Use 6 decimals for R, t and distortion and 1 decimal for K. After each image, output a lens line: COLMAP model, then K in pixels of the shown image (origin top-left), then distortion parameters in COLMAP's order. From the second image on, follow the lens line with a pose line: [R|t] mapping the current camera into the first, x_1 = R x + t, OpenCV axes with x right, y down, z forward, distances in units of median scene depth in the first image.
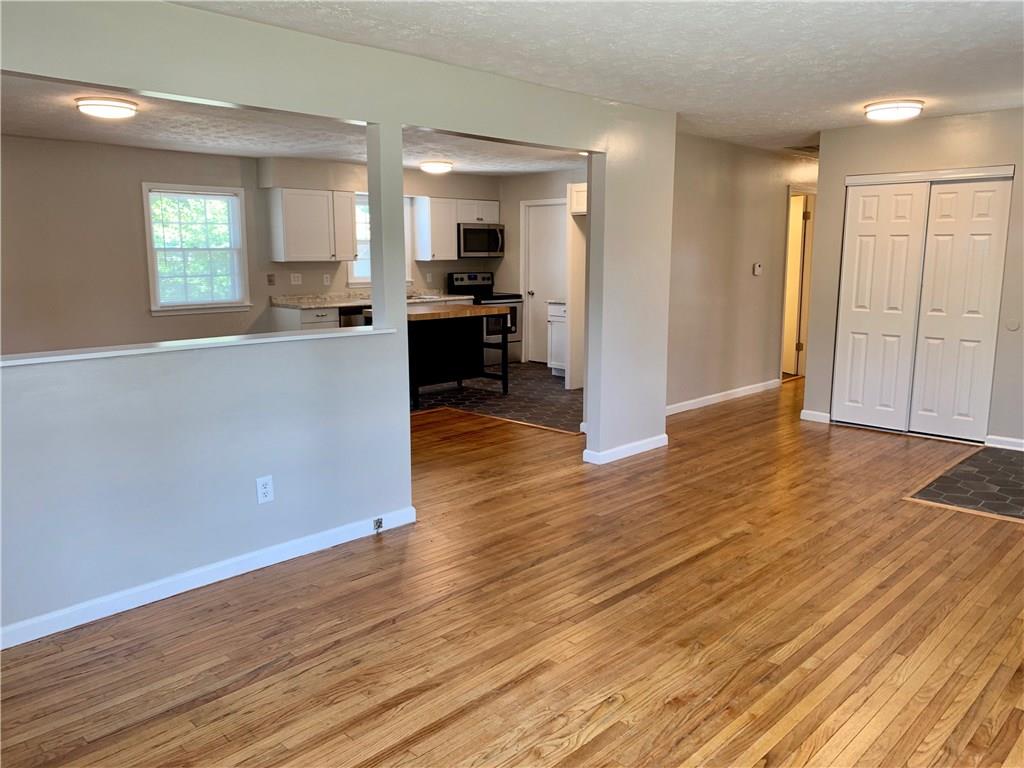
lens RADIAL K [[778.4, 0, 512.0], [0, 778.4, 384.0], [0, 0, 1]] dist [0.063603, -0.060326]
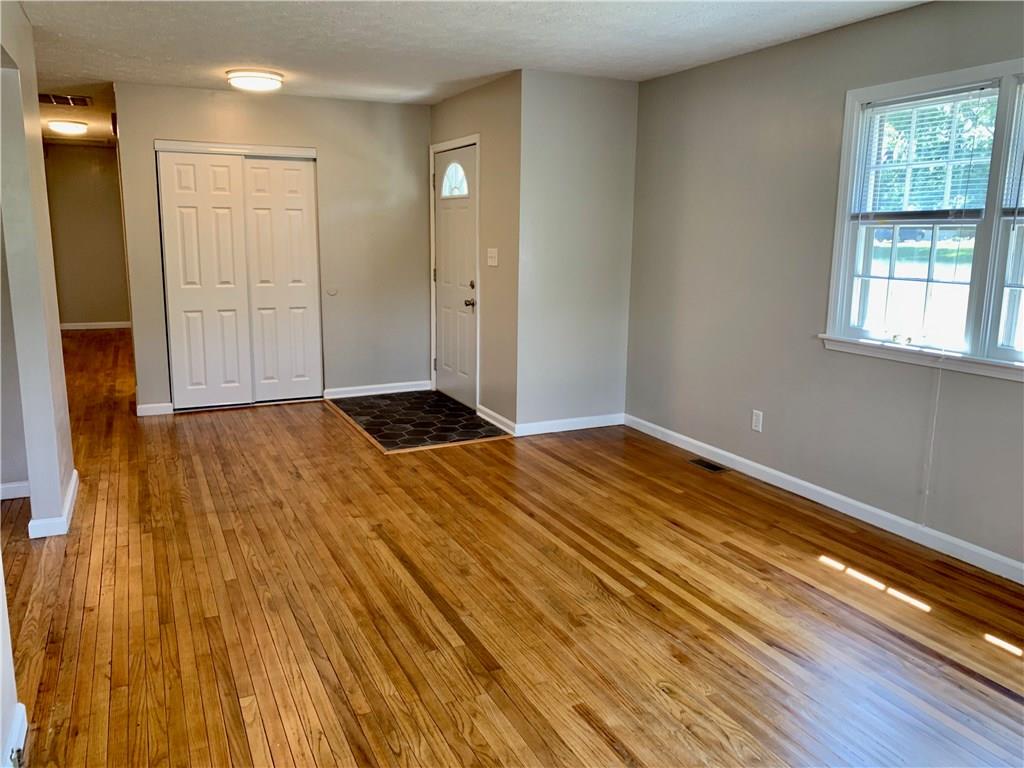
lens RADIAL K [[778.4, 0, 512.0], [0, 778.4, 384.0], [0, 0, 1]] dist [0.063603, -0.060326]
pose [[0.368209, -0.185707, 0.911008, -0.469895], [0.153842, 0.978511, 0.137288, -0.081058], [-0.916927, 0.089601, 0.388866, 0.473709]]
